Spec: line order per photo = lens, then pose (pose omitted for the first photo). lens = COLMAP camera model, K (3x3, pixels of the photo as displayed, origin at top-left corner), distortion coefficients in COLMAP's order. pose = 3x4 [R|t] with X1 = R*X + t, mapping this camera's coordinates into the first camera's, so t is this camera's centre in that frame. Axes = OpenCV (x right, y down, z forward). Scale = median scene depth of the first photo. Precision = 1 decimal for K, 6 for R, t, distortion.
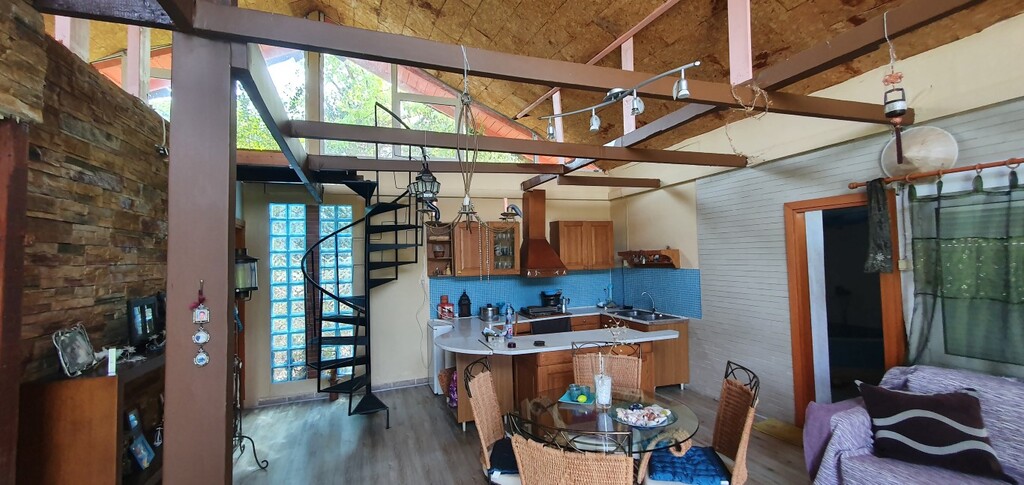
lens RADIAL K [[411.3, 0, 508.6], [0, 411.3, 243.2], [0, 0, 1]] dist [0.007143, 0.000884]
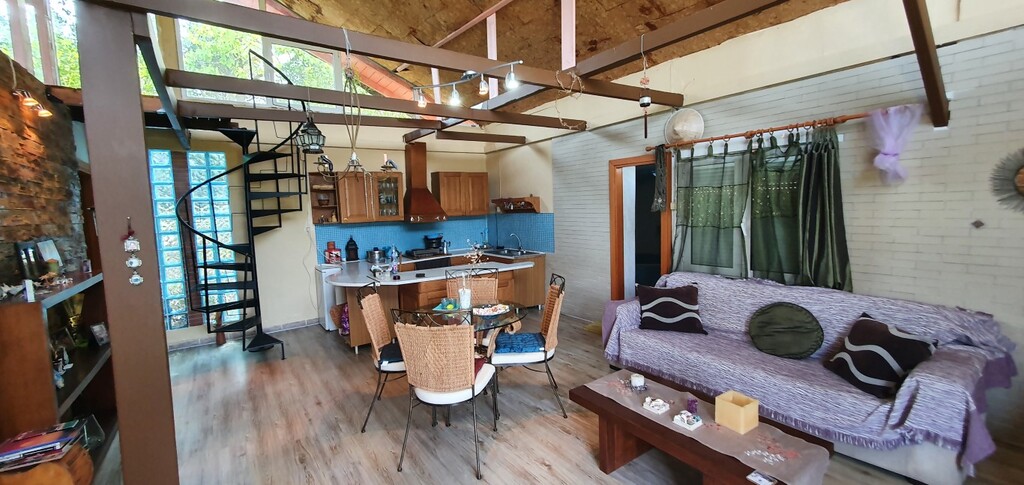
lens RADIAL K [[411.3, 0, 505.6], [0, 411.3, 243.5], [0, 0, 1]] dist [0.007143, 0.000884]
pose [[0.966350, -0.030983, 0.255359, 0.010483], [0.000385, 0.992893, 0.119013, 0.008498], [-0.257231, -0.114910, 0.959494, -0.191218]]
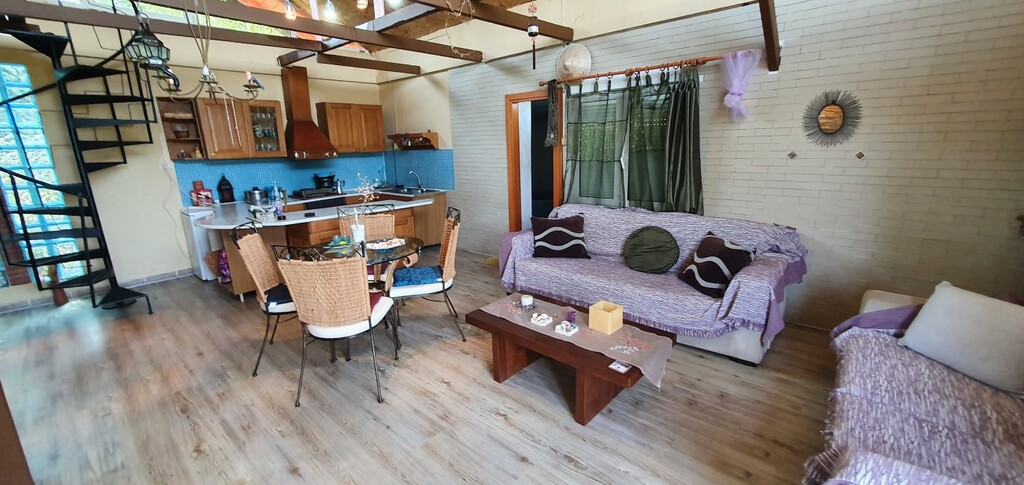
lens RADIAL K [[411.3, 0, 507.9], [0, 411.3, 244.1], [0, 0, 1]] dist [0.007143, 0.000884]
pose [[0.882275, -0.109395, 0.457846, 0.027135], [-0.012959, 0.966609, 0.255928, 0.025651], [-0.470556, -0.231732, 0.851397, -0.215465]]
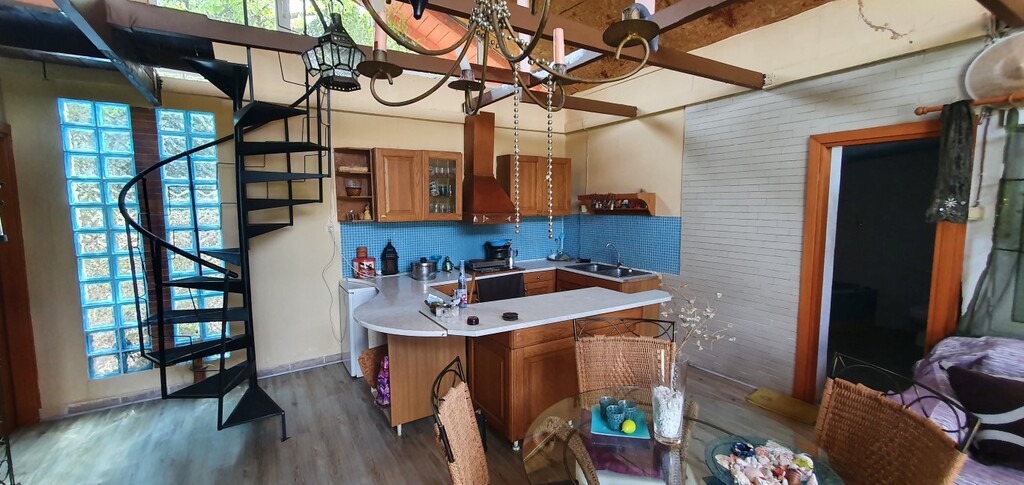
lens RADIAL K [[411.3, 0, 508.3], [0, 411.3, 243.7], [0, 0, 1]] dist [0.007143, 0.000884]
pose [[0.977574, 0.001155, 0.210590, -0.075552], [-0.028081, 0.991770, 0.124914, 0.027472], [-0.208713, -0.128027, 0.969561, 0.307612]]
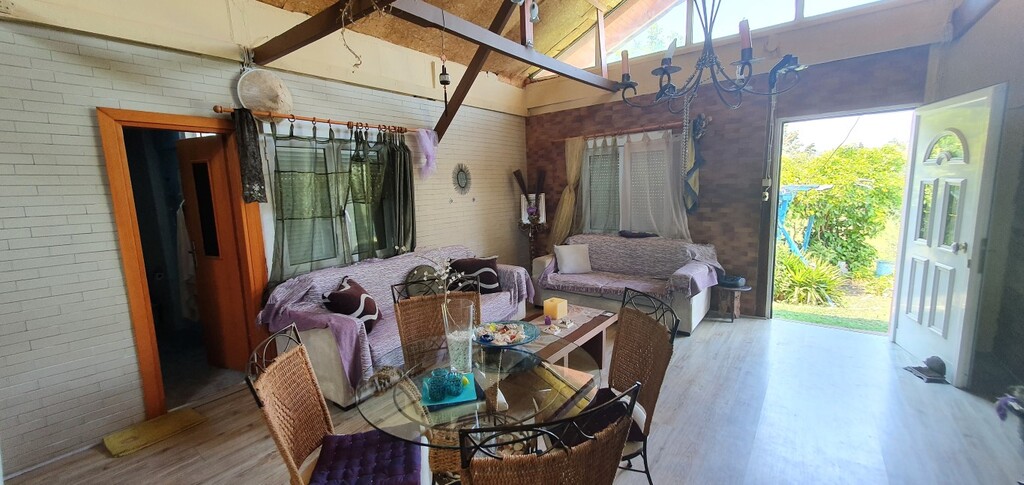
lens RADIAL K [[411.3, 0, 510.4], [0, 411.3, 242.7], [0, 0, 1]] dist [0.007143, 0.000884]
pose [[-0.554434, -0.083756, 0.828002, -0.248052], [0.010347, 0.994152, 0.107491, 0.050999], [-0.832163, 0.068165, -0.550325, 0.813429]]
